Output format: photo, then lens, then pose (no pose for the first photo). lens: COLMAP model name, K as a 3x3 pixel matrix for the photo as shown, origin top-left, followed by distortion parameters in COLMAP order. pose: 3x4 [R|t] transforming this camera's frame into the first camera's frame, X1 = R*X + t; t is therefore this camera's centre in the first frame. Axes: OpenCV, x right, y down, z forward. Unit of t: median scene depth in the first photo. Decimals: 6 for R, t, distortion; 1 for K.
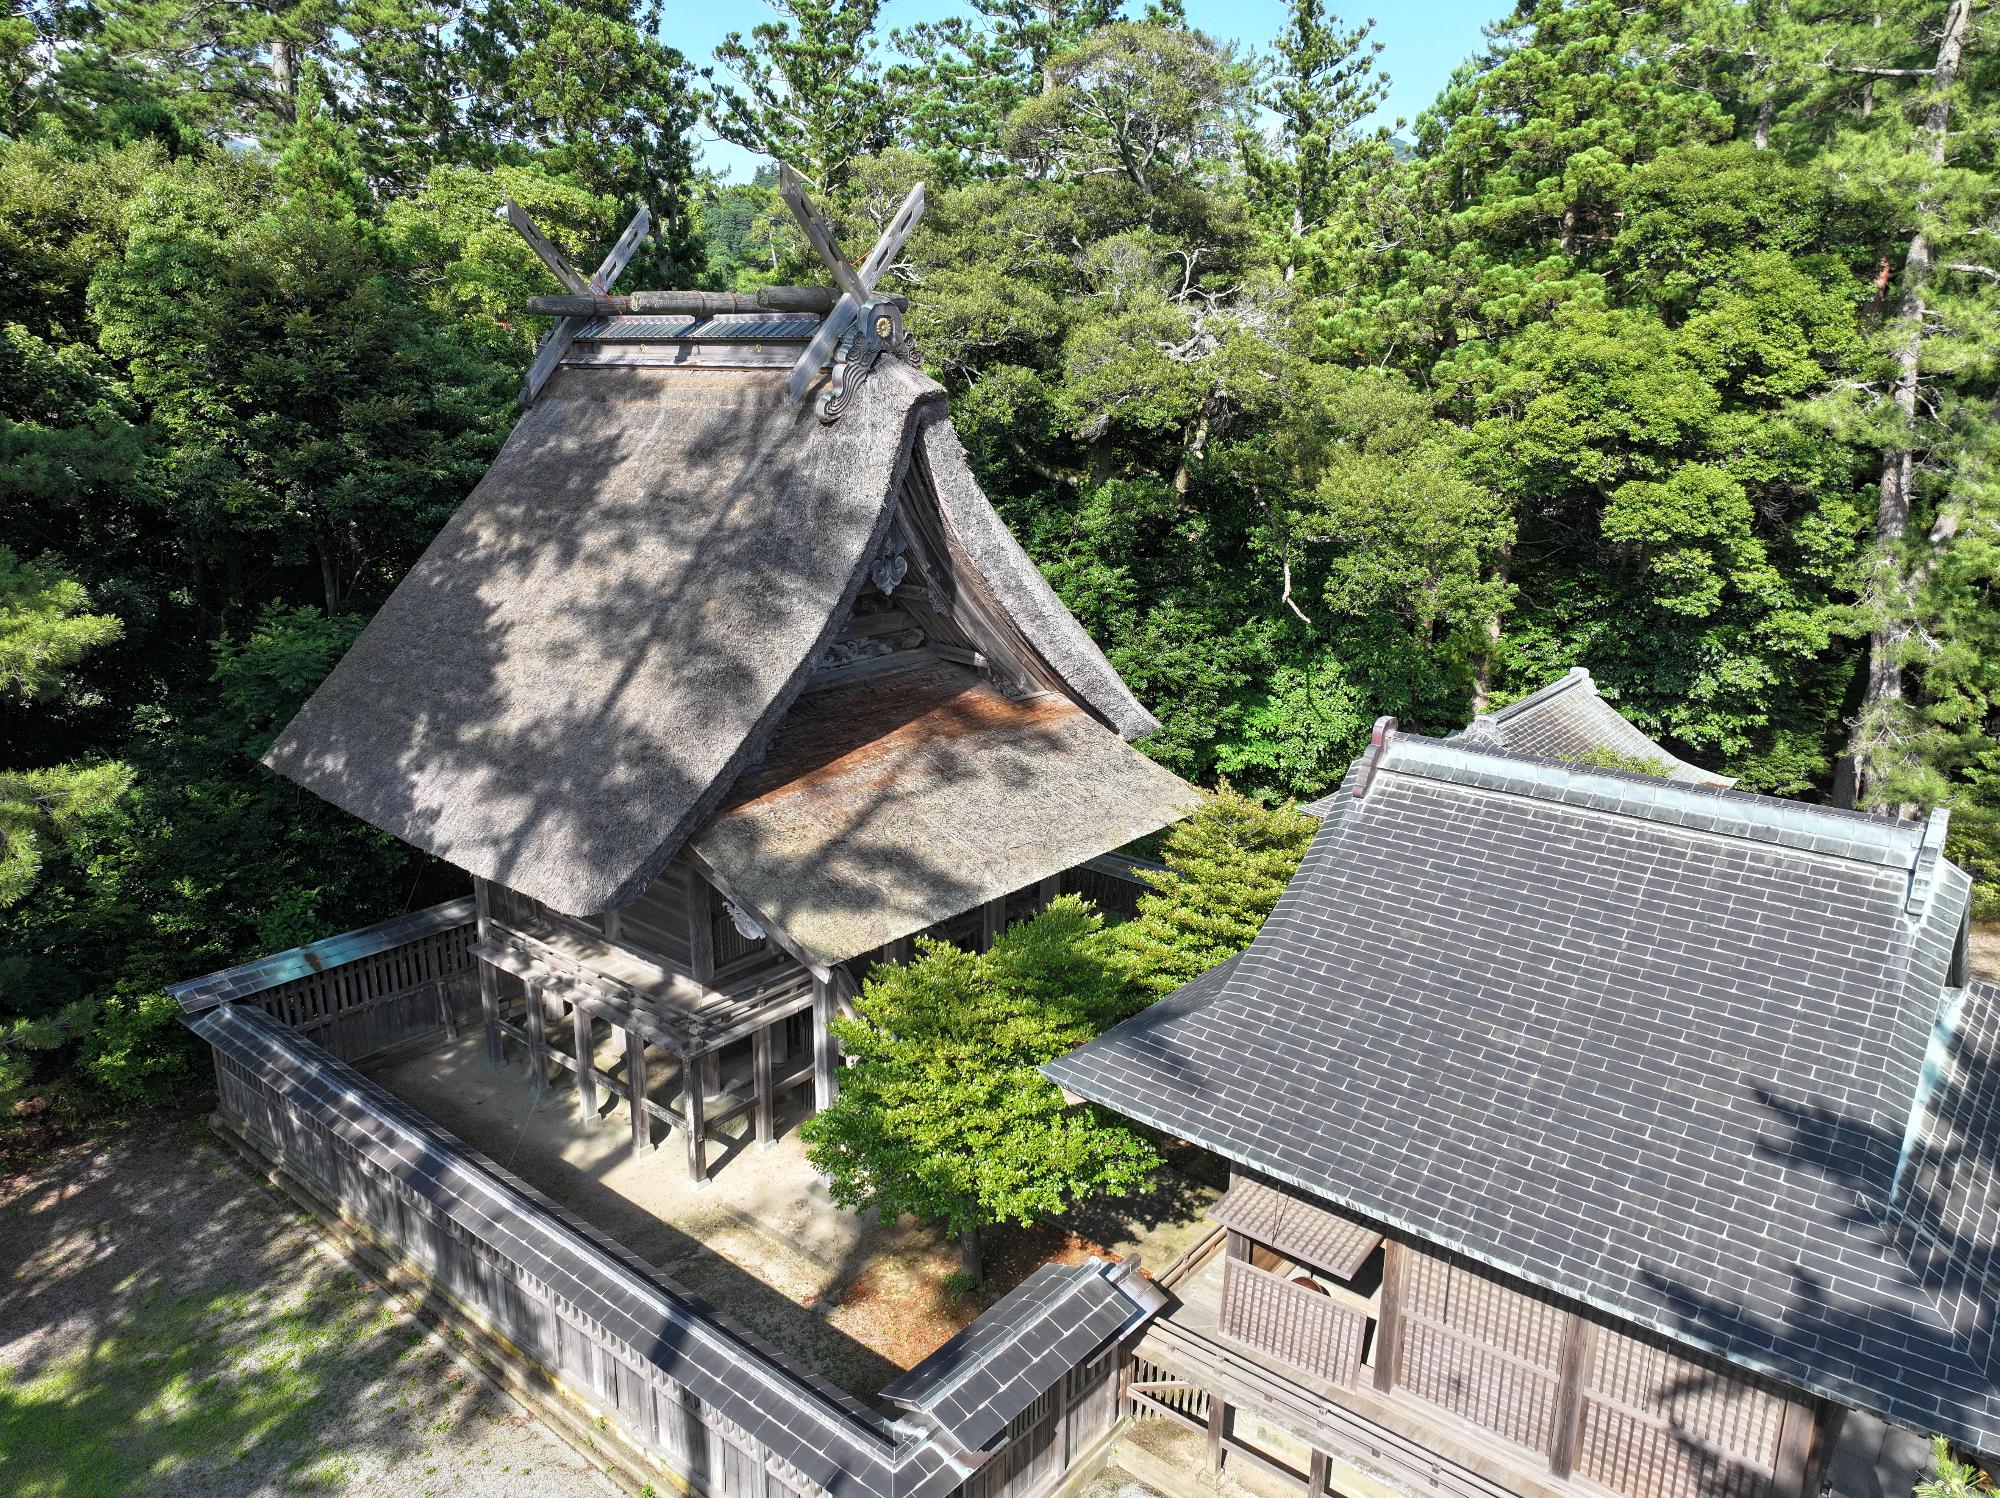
lens RADIAL K [[1409.8, 0, 996.4], [0, 1409.8, 741.4], [0, 0, 1]] dist [-0.005783, 0.013491]
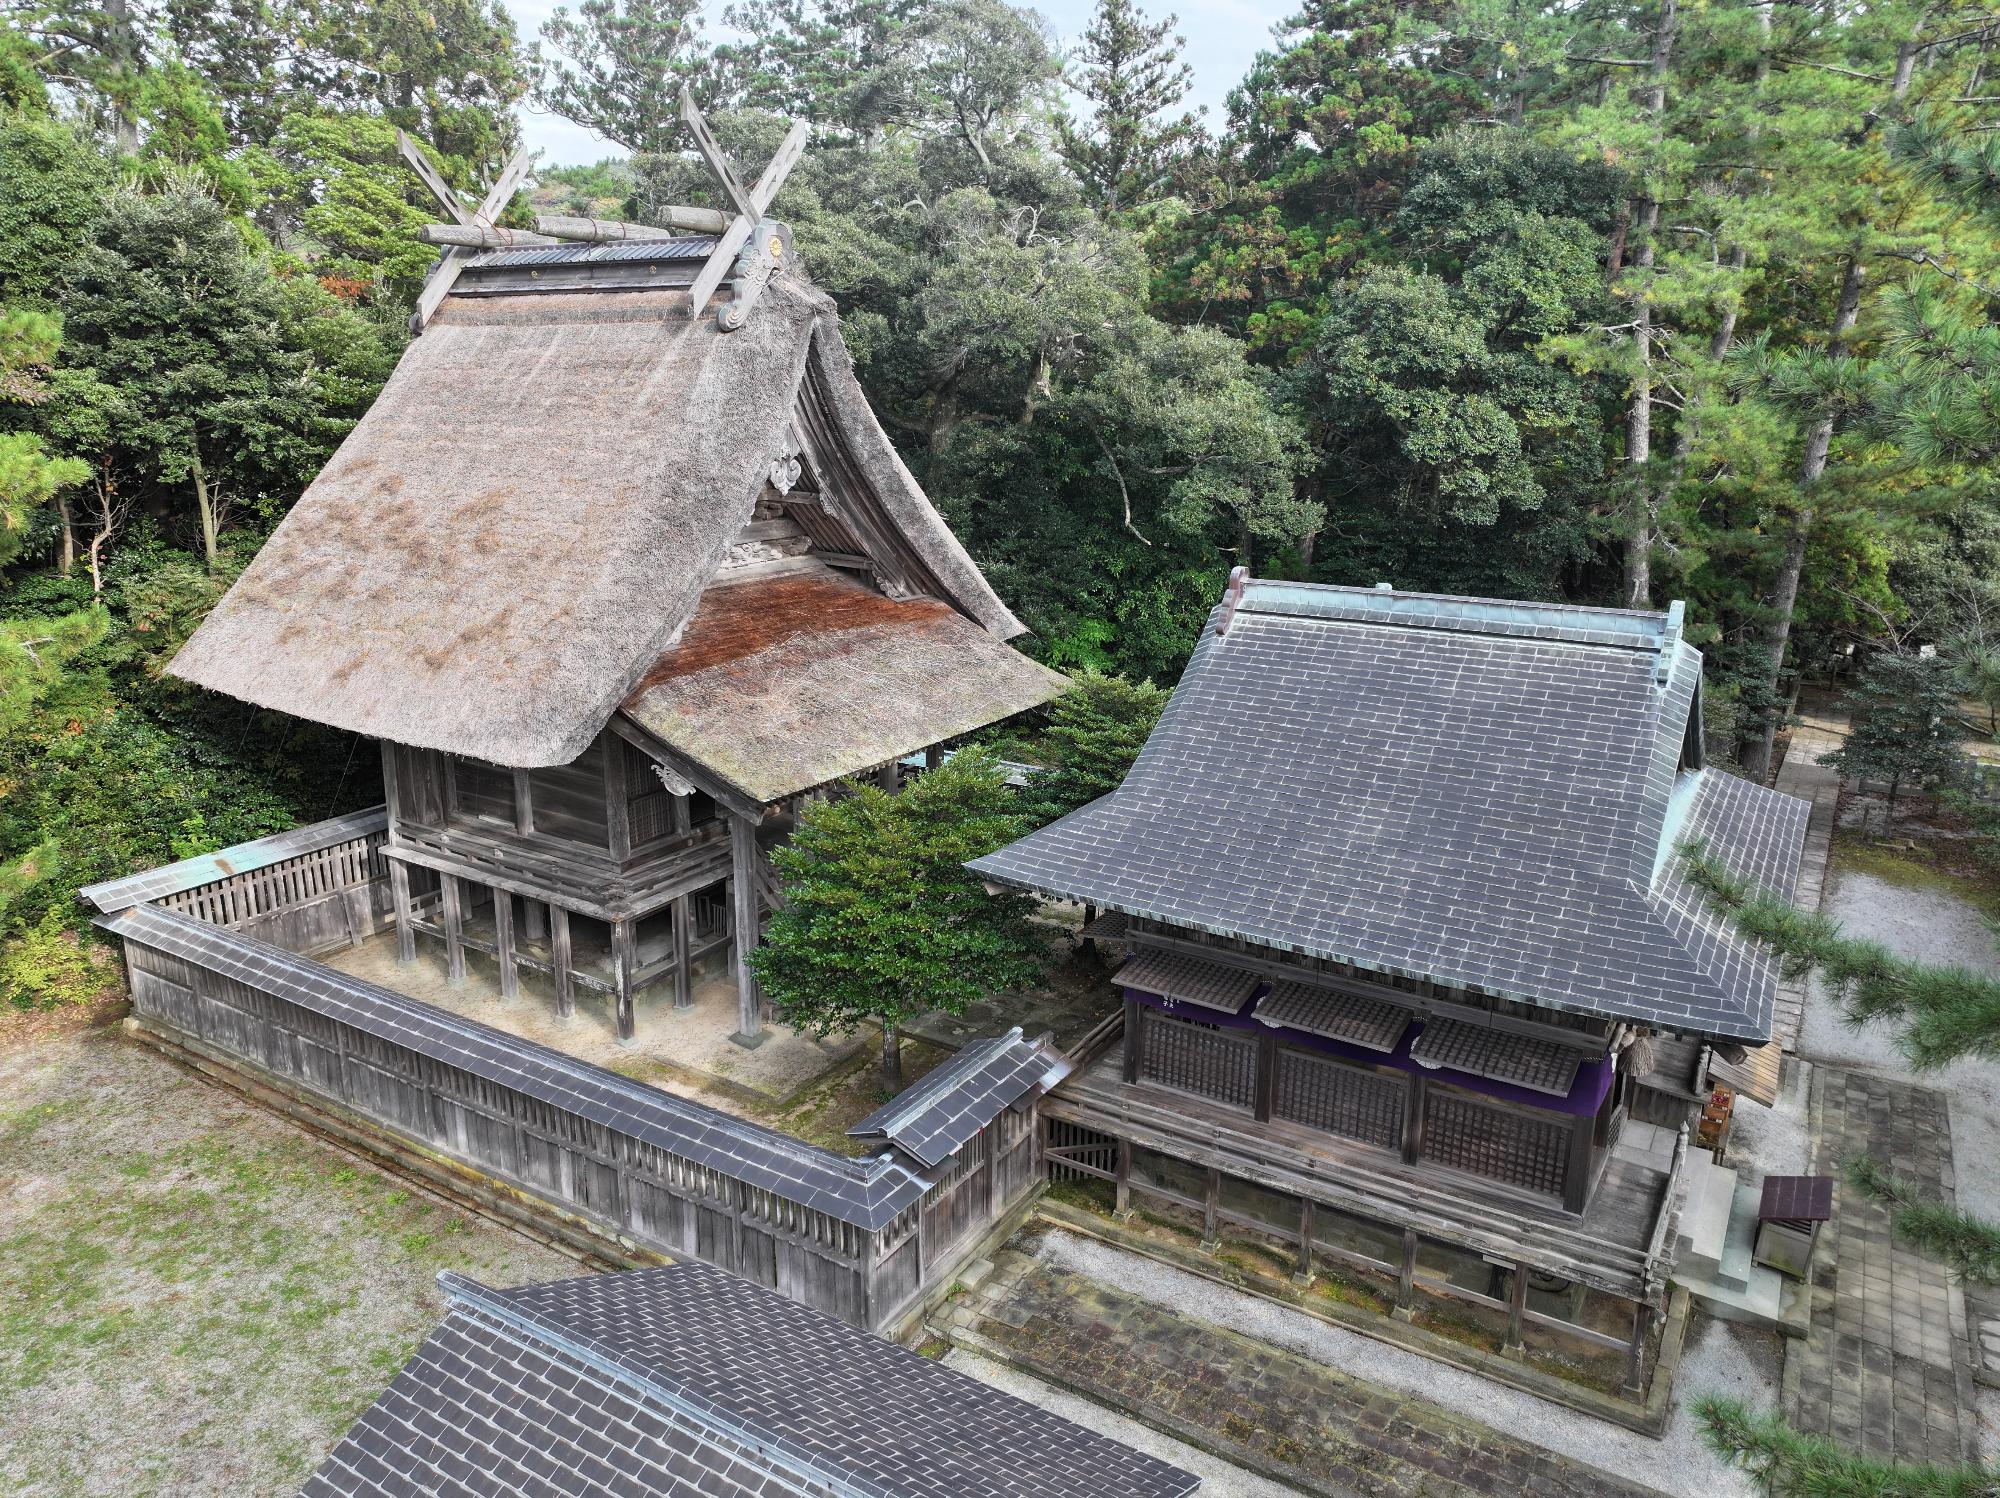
lens RADIAL K [[1409.8, 0, 995.9], [0, 1409.8, 753.4], [0, 0, 1]] dist [-0.005783, 0.013491]
pose [[0.990320, -0.034607, 0.134417, -0.052479], [0.034941, 0.999389, -0.000125, 0.078422], [-0.134331, 0.004820, 0.990925, -0.079868]]
